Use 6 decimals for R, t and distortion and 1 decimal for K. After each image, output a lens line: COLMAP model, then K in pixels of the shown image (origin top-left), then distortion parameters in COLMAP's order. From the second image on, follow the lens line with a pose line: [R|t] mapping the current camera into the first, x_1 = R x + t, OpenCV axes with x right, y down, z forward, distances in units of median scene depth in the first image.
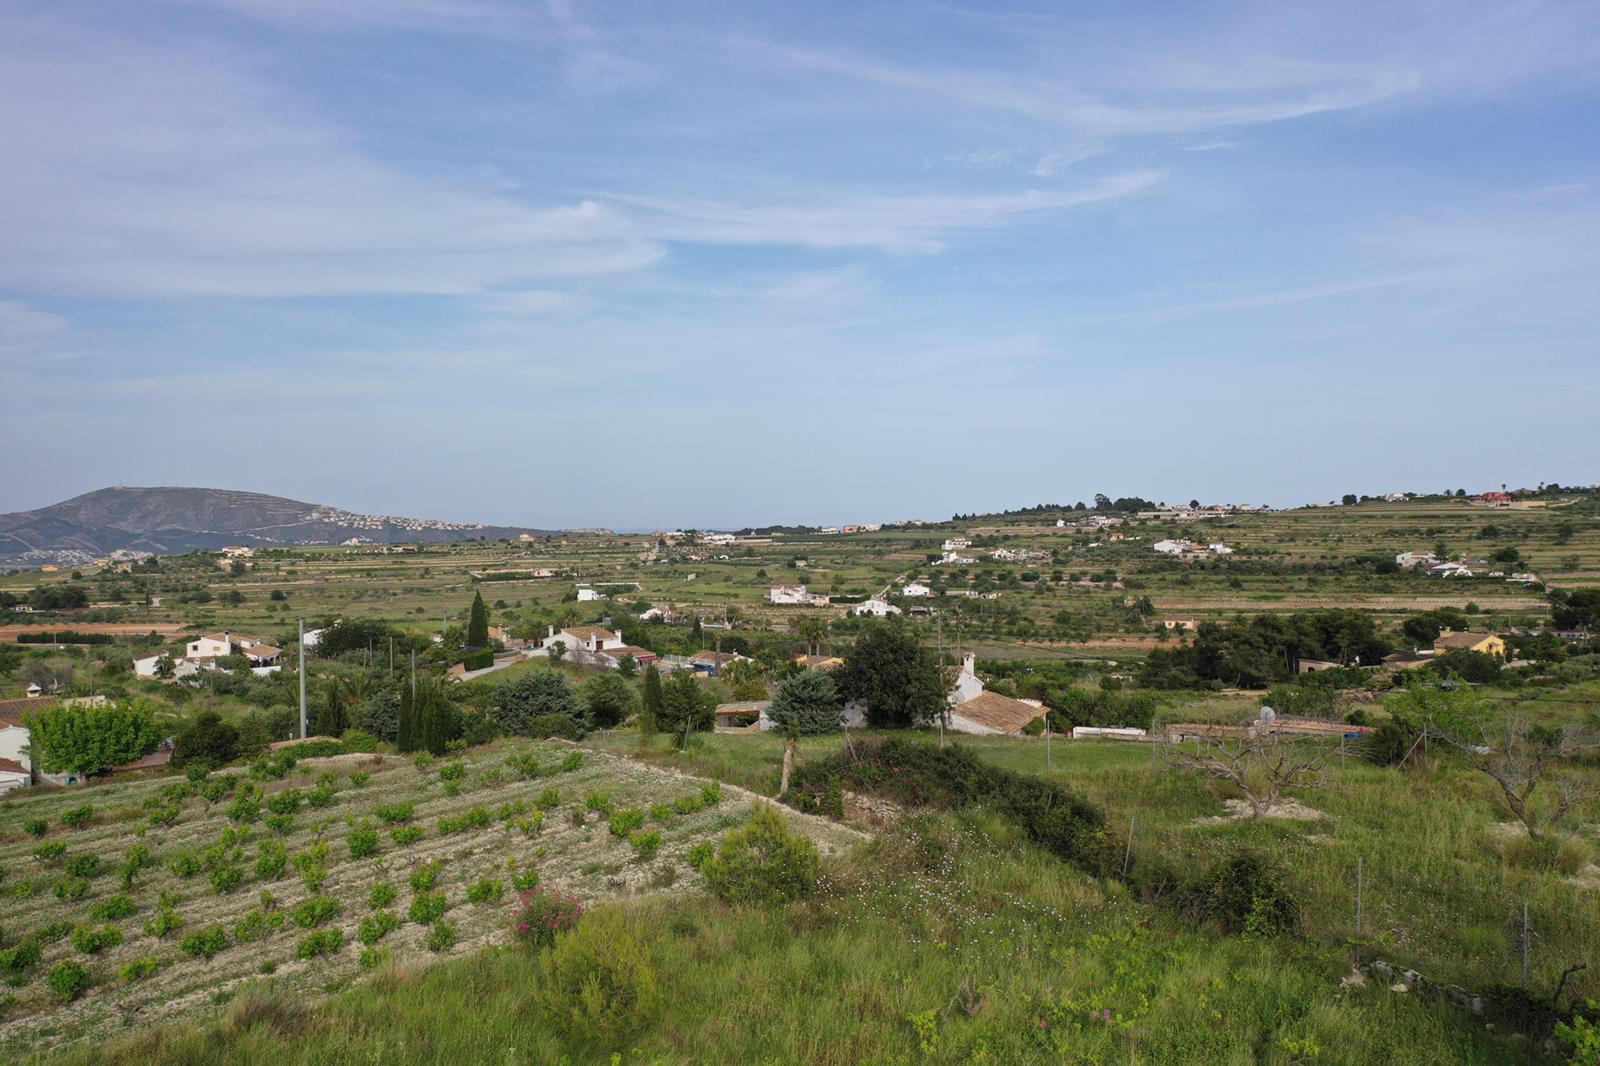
lens RADIAL K [[1268.6, 0, 797.4], [0, 1268.6, 527.8], [0, 0, 1]] dist [0.004910, -0.007260]
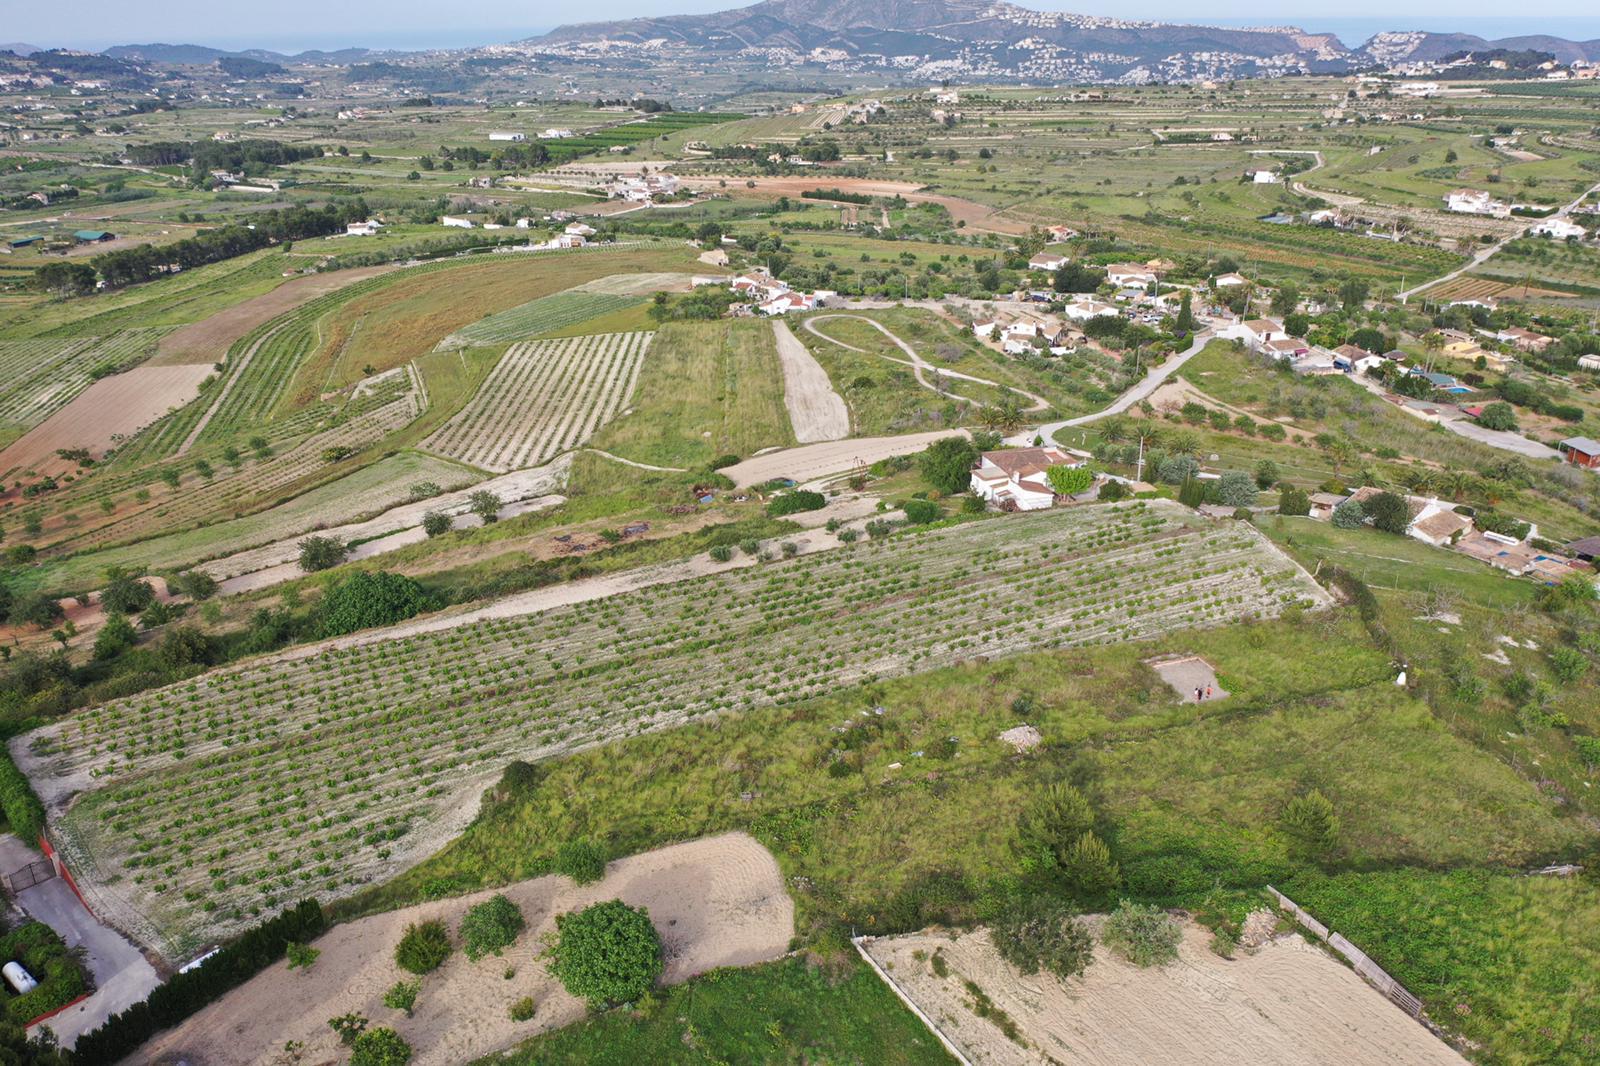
lens RADIAL K [[1268.6, 0, 797.4], [0, 1268.6, 527.8], [0, 0, 1]] dist [0.004910, -0.007260]
pose [[0.878145, 0.176413, -0.444679, 0.020286], [0.004664, 0.926323, 0.376701, -0.094622], [0.478372, -0.332872, 0.812623, -0.188269]]
